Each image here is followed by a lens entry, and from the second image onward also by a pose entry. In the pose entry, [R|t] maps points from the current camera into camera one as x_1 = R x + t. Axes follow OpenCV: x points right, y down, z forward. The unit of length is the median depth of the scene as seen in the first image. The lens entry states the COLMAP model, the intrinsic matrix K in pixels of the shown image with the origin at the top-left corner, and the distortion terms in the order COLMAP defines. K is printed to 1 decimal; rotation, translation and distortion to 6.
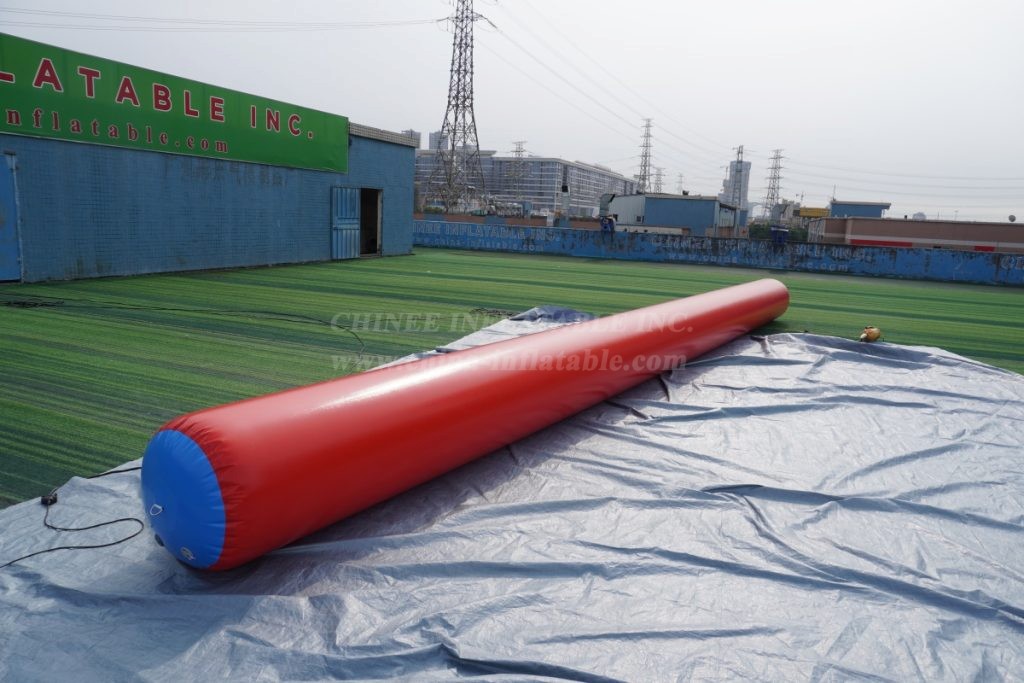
lens RADIAL K [[658.9, 0, 540.2], [0, 658.9, 340.4], [0, 0, 1]] dist [-0.049231, 0.019255]
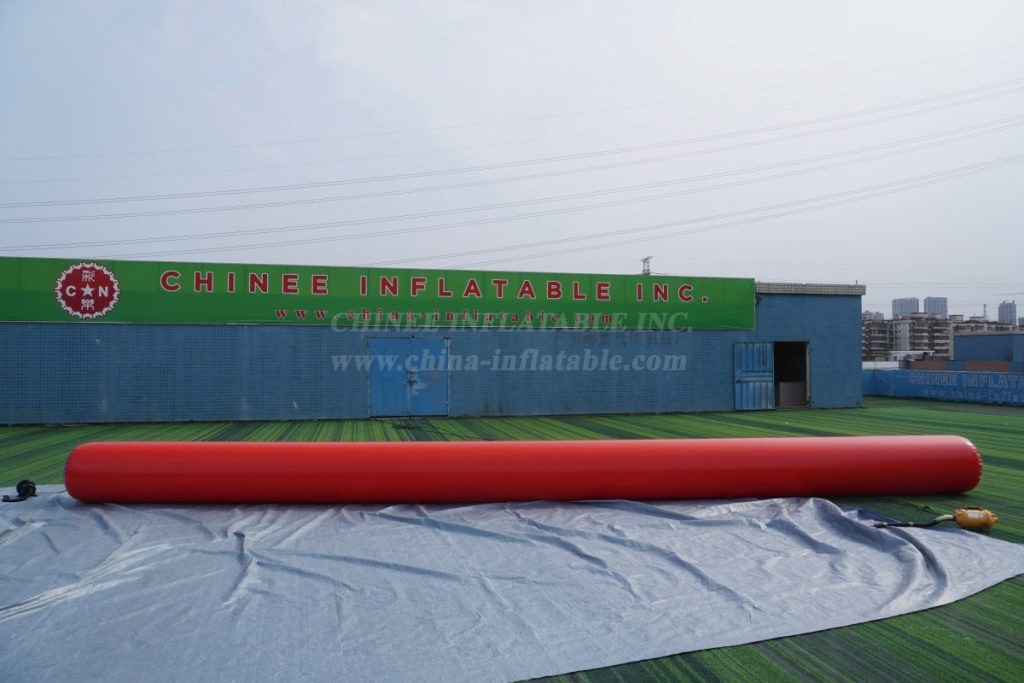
lens RADIAL K [[658.9, 0, 512.2], [0, 658.9, 346.7], [0, 0, 1]] dist [-0.049231, 0.019255]
pose [[0.589921, -0.061860, -0.805088, 0.340577], [-0.121382, 0.978937, -0.164160, -0.006827], [0.798285, 0.194565, 0.569987, 0.094258]]
